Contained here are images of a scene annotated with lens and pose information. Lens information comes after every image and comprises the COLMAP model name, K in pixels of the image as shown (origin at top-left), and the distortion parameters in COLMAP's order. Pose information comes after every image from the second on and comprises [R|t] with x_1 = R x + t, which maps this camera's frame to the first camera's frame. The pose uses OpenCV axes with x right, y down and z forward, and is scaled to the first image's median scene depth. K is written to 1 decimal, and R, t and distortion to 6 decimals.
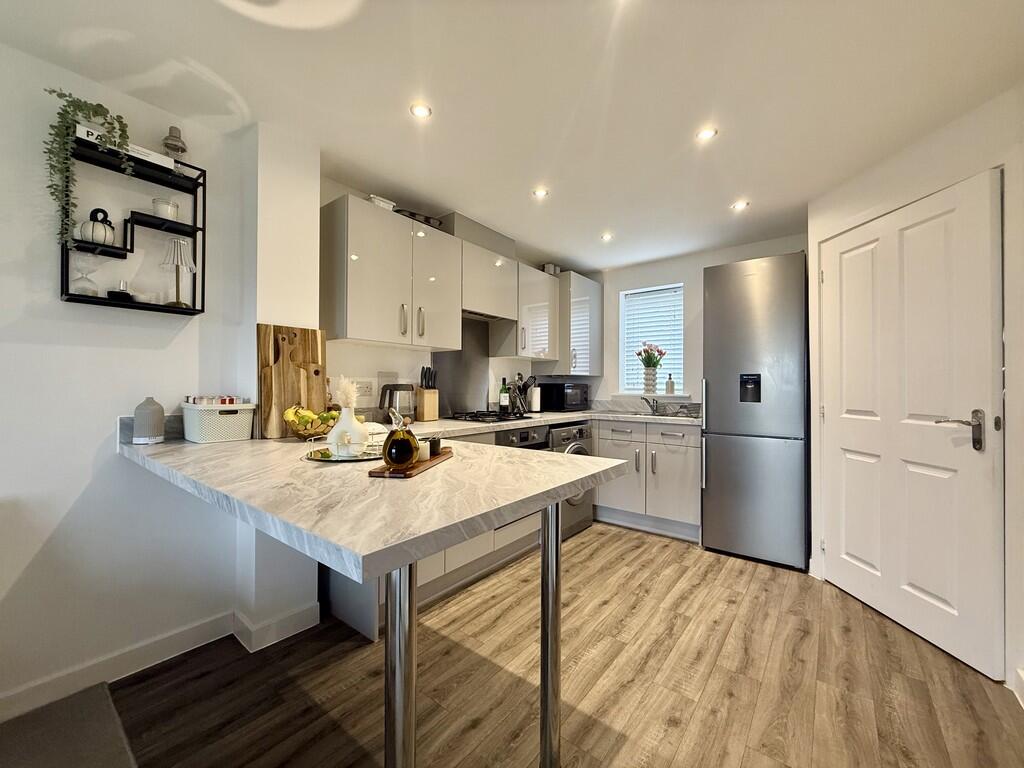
lens RADIAL K [[410.2, 0, 507.7], [0, 410.2, 384.1], [0, 0, 1]] dist [0.003175, 0.000280]
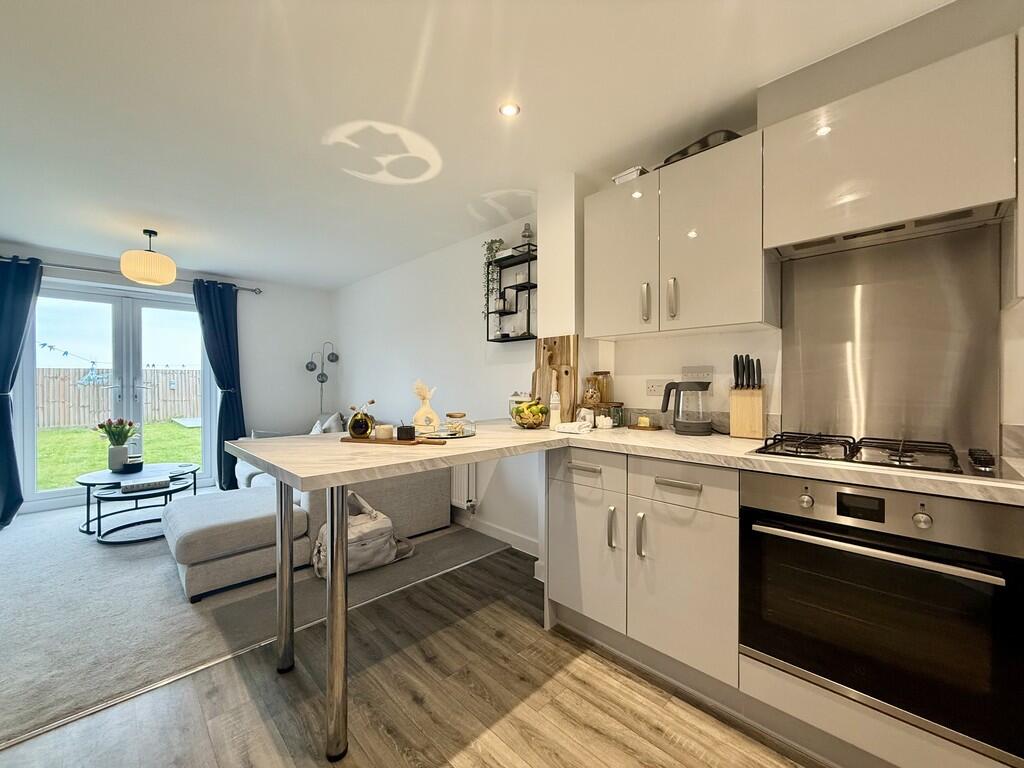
lens RADIAL K [[410.2, 0, 511.1], [0, 410.2, 383.8], [0, 0, 1]] dist [0.003175, 0.000280]
pose [[-0.114560, -0.002168, -0.993414, 0.715434], [0.008977, 0.999955, -0.003217, 0.004549], [0.993376, -0.009286, -0.114535, 1.021810]]
